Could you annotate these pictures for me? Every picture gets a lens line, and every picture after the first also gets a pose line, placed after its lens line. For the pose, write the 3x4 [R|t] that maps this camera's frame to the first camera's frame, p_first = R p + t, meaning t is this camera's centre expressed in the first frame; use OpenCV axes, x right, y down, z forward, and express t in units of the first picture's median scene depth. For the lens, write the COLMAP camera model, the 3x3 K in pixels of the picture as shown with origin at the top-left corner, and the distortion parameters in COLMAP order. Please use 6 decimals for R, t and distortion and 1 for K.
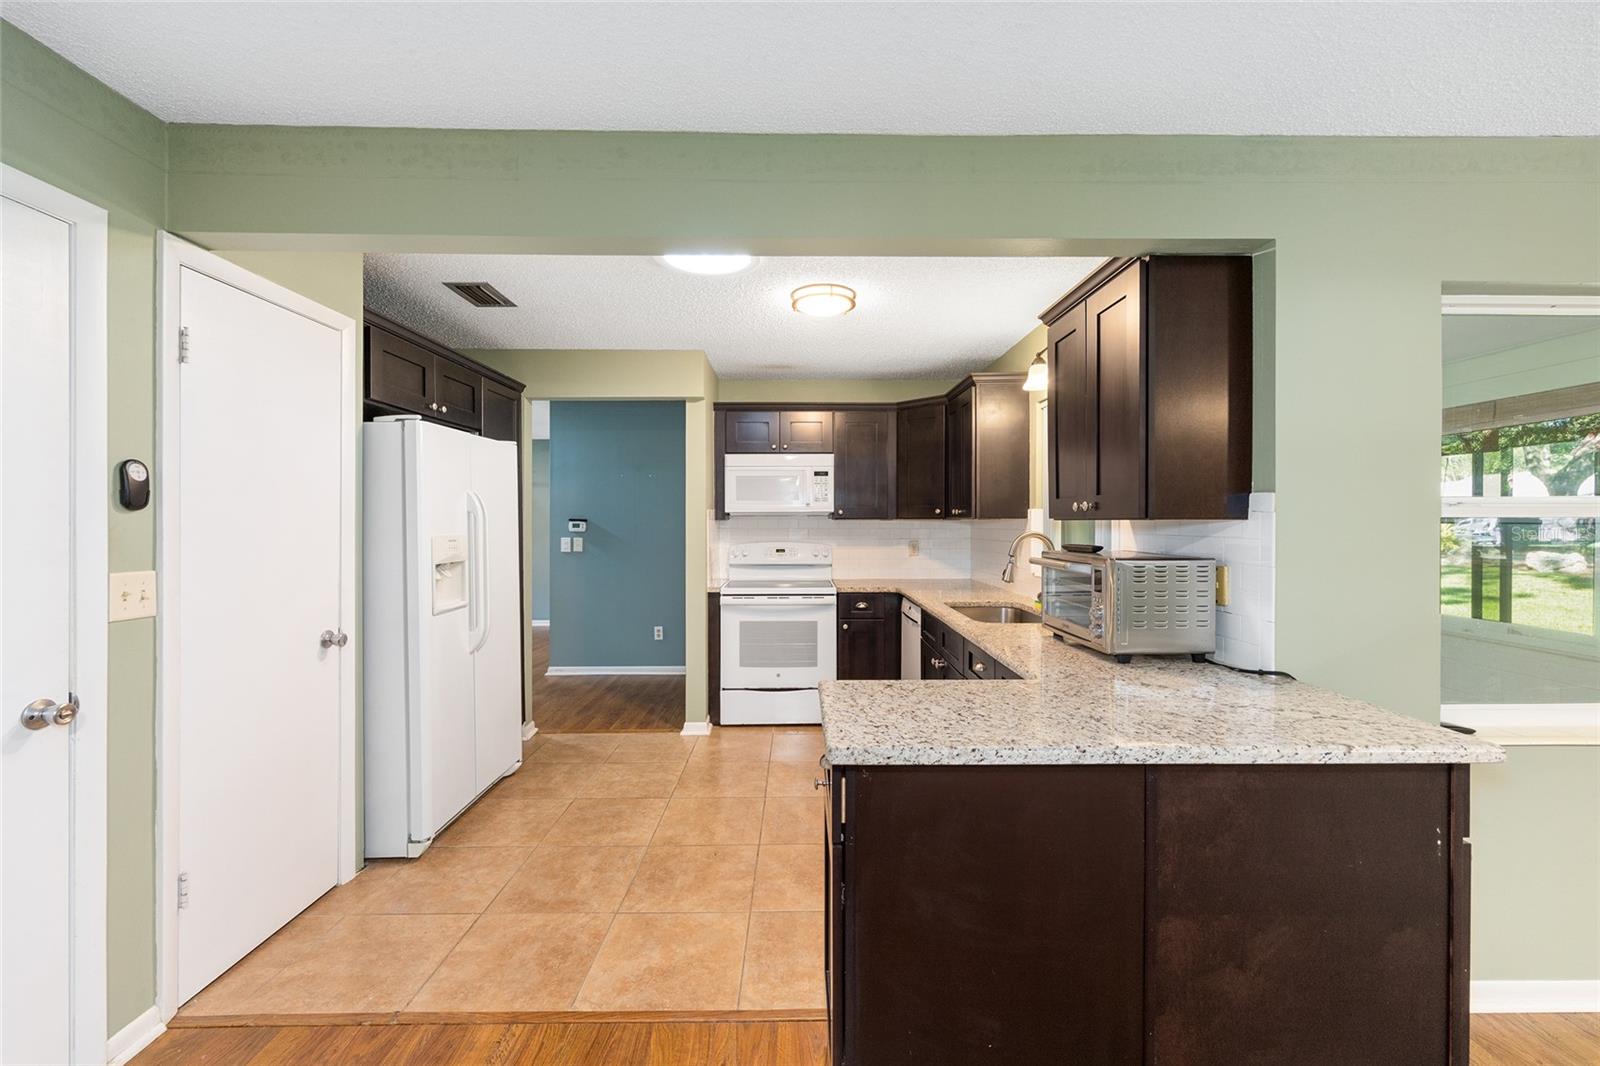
lens RADIAL K [[643.7, 0, 805.4], [0, 643.7, 523.8], [0, 0, 1]] dist [-0.002401, 0.001700]
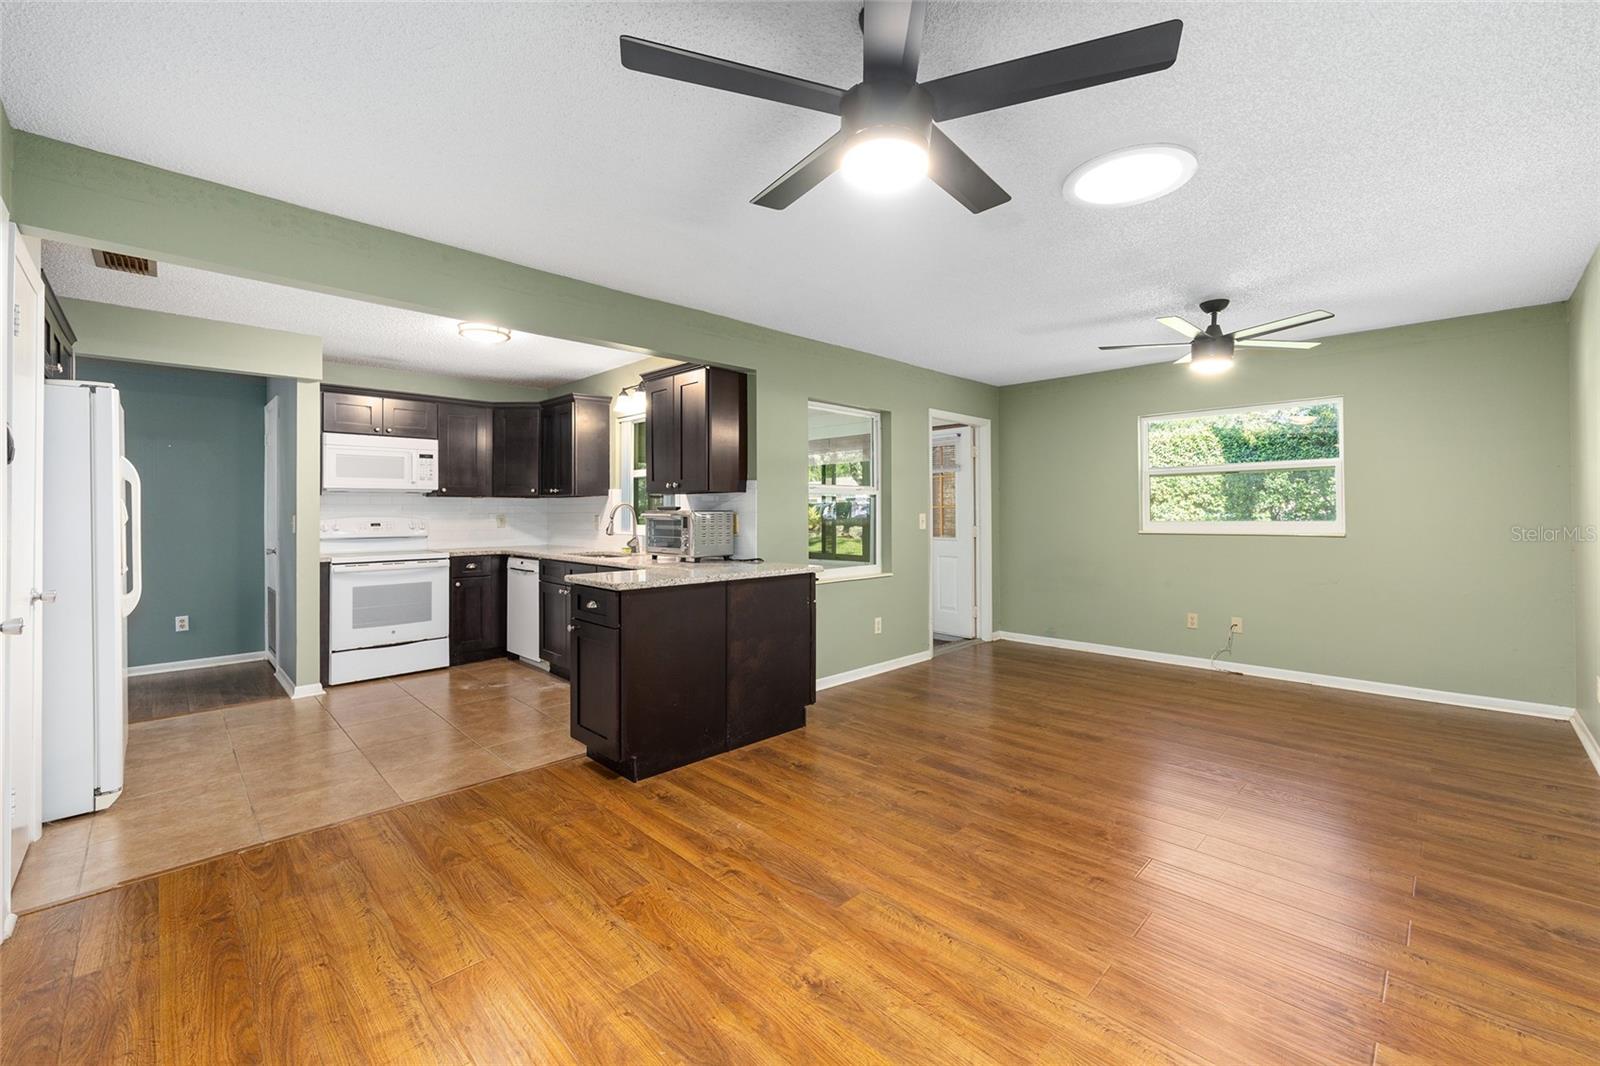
lens RADIAL K [[643.7, 0, 805.1], [0, 643.7, 507.0], [0, 0, 1]] dist [-0.002401, 0.001700]
pose [[0.718231, 0.002000, 0.695802, -0.489539], [0.004338, 0.999964, -0.007352, 0.042148], [-0.695792, 0.008298, 0.718196, -0.506339]]
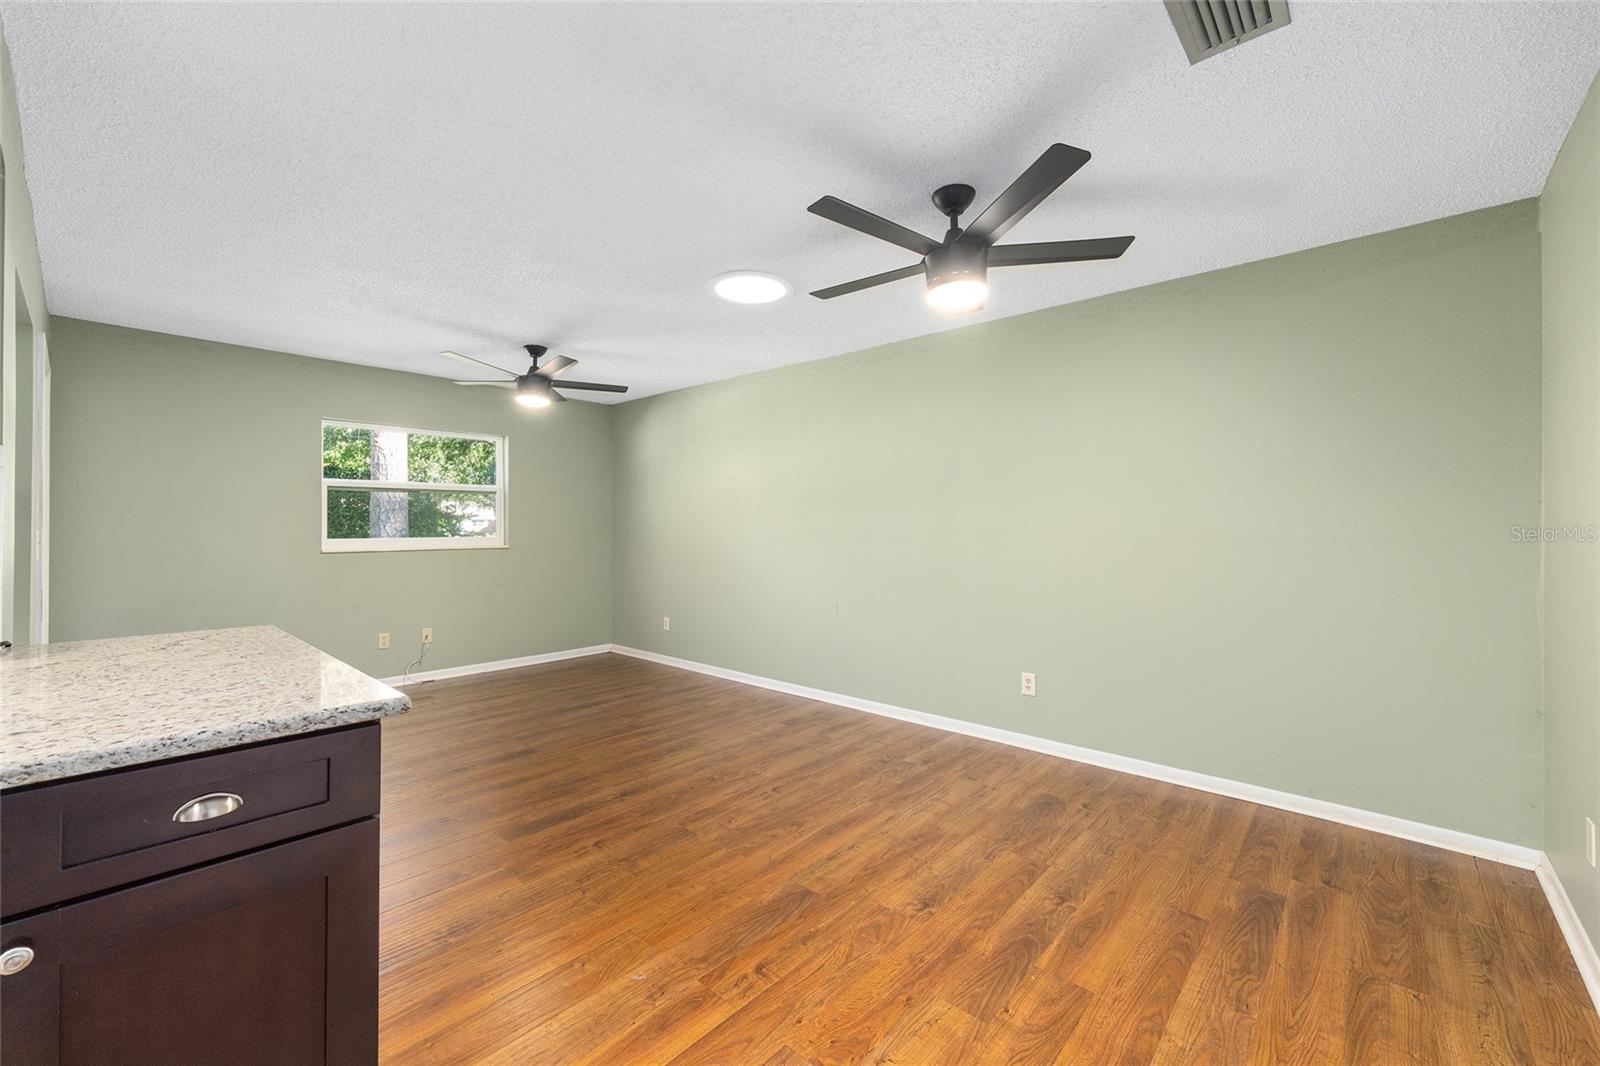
lens RADIAL K [[643.7, 0, 802.2], [0, 643.7, 527.5], [0, 0, 1]] dist [-0.002401, 0.001700]
pose [[-0.732042, 0.000171, 0.681260, -0.469262], [-0.000438, 1.000000, -0.000722, 0.045202], [-0.681259, -0.000827, -0.732042, 0.590462]]
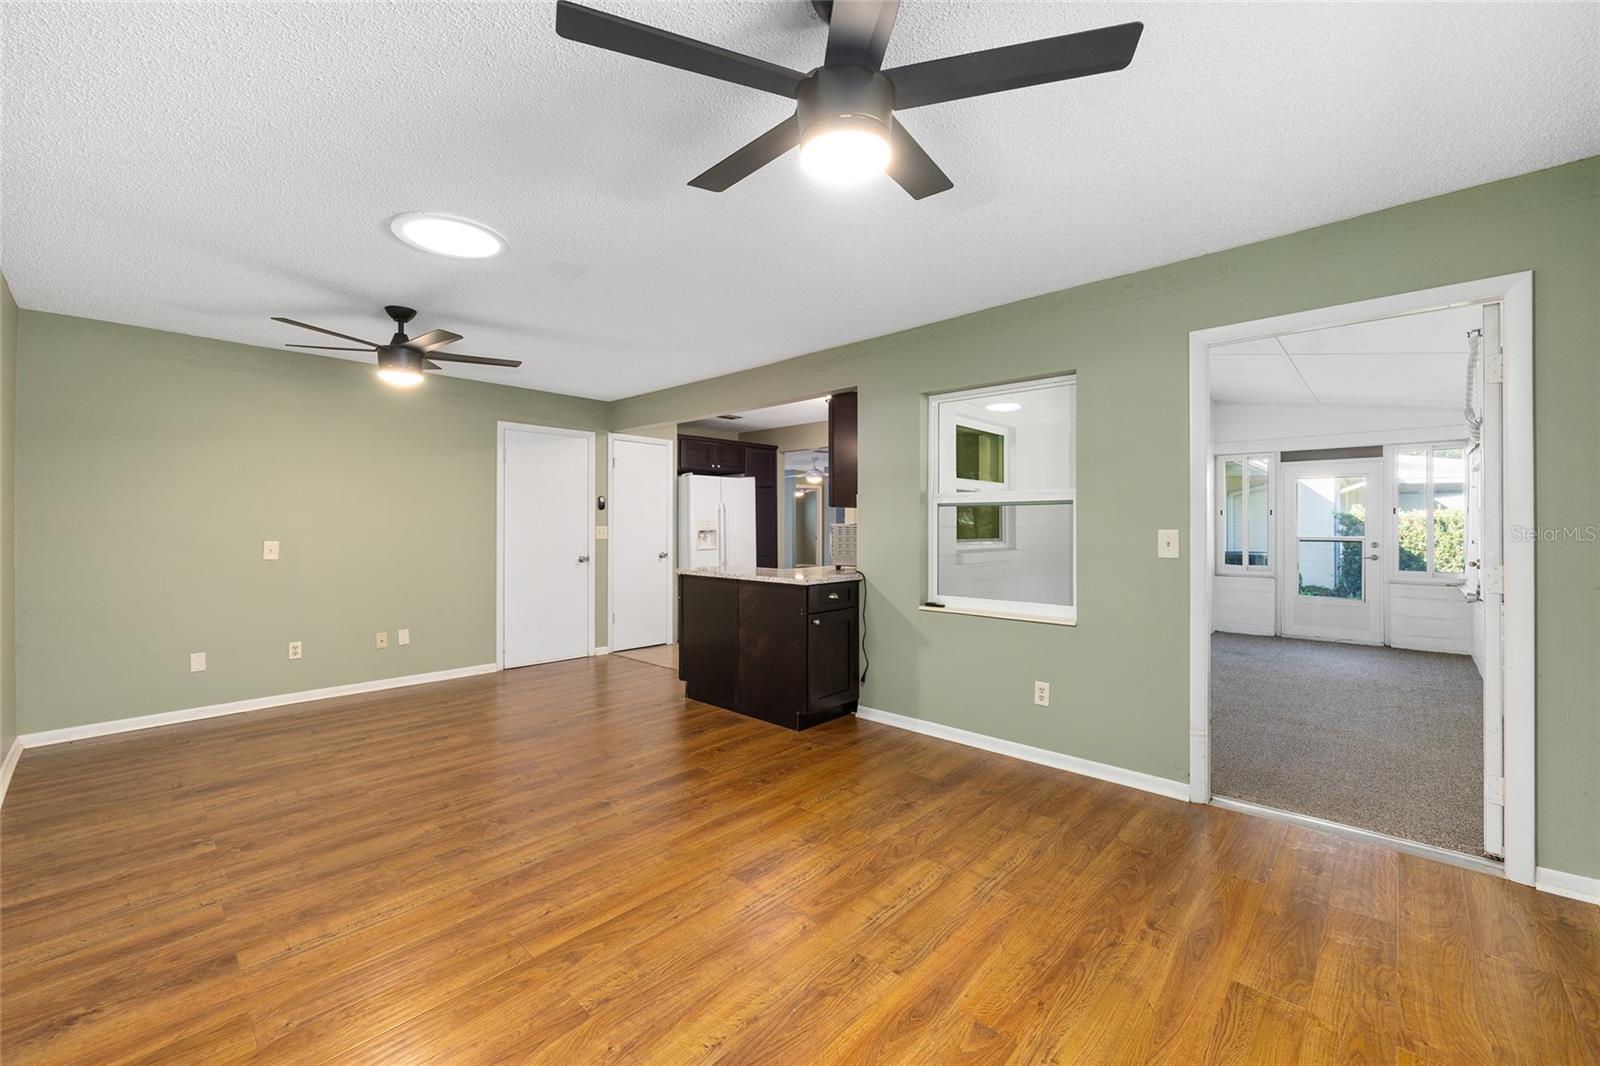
lens RADIAL K [[643.7, 0, 817.9], [0, 643.7, 520.6], [0, 0, 1]] dist [-0.002401, 0.001700]
pose [[0.735055, -0.005145, -0.677988, 1.460315], [0.000299, 0.999974, -0.007264, 0.041737], [0.678008, 0.005137, 0.735037, -0.541434]]
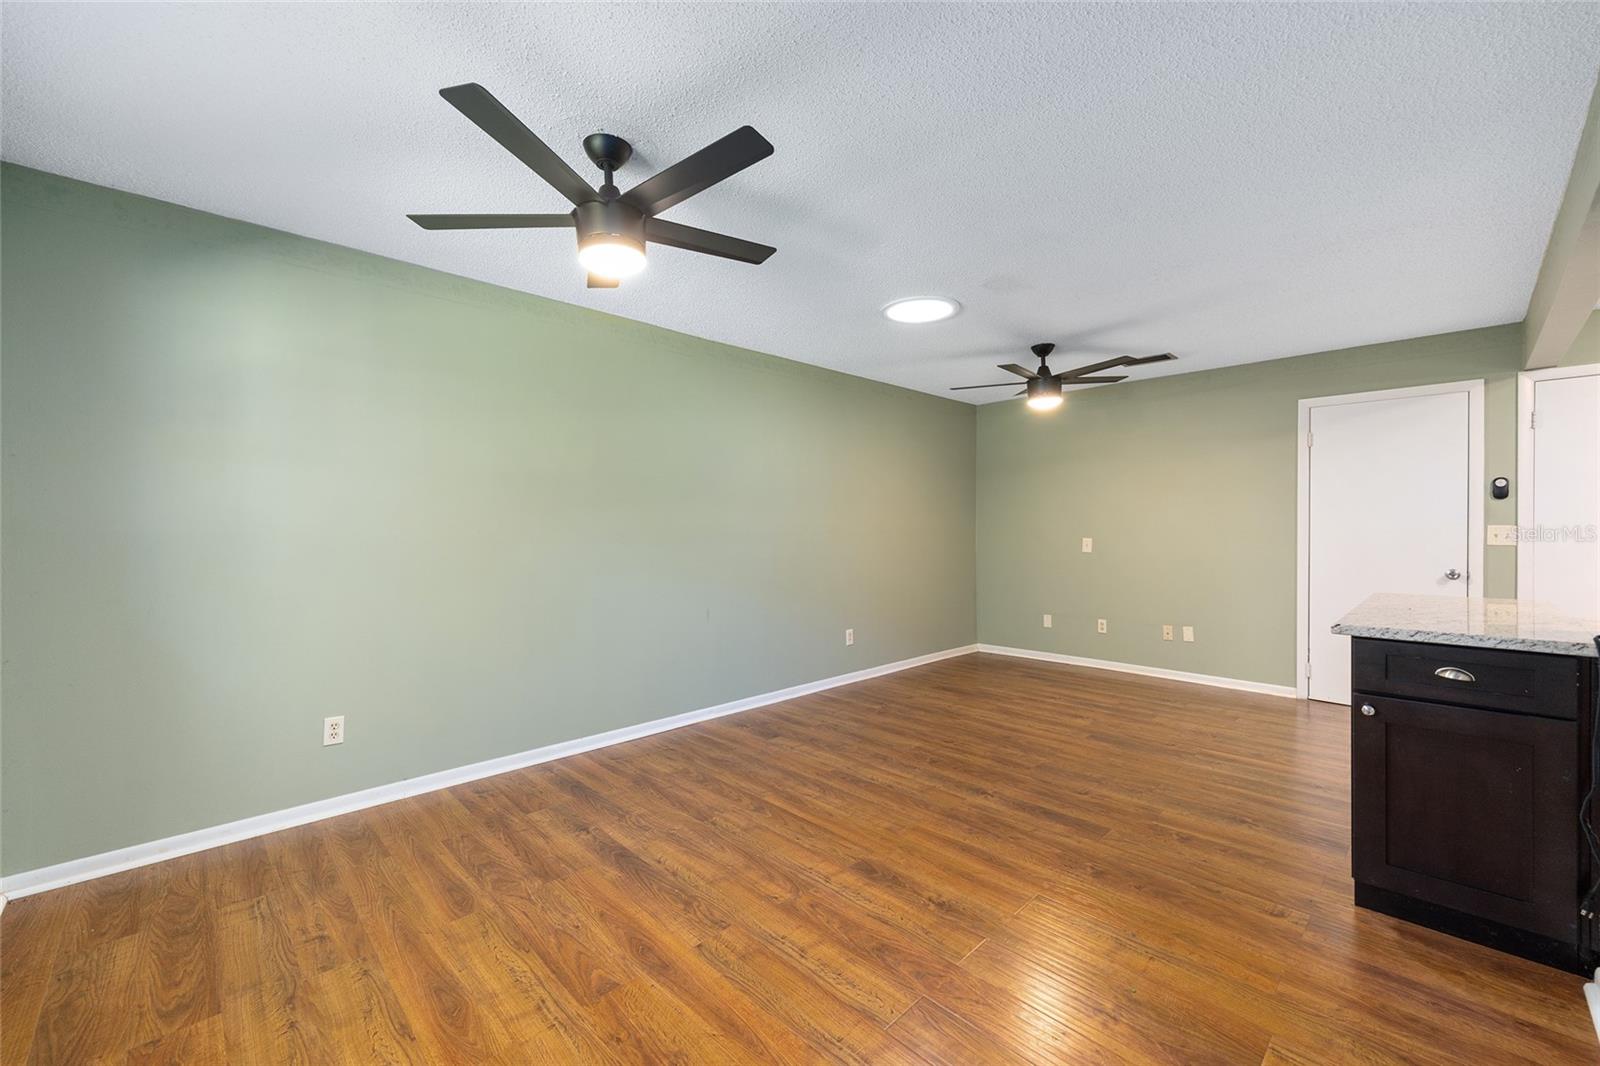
lens RADIAL K [[647.2, 0, 798.1], [0, 647.2, 529.4], [0, 0, 1]] dist [0.001747, 0.000543]
pose [[-0.727475, 0.004076, -0.686122, 1.474599], [0.003785, 0.999991, 0.001927, 0.045176], [0.686124, -0.001195, -0.727484, 0.583533]]
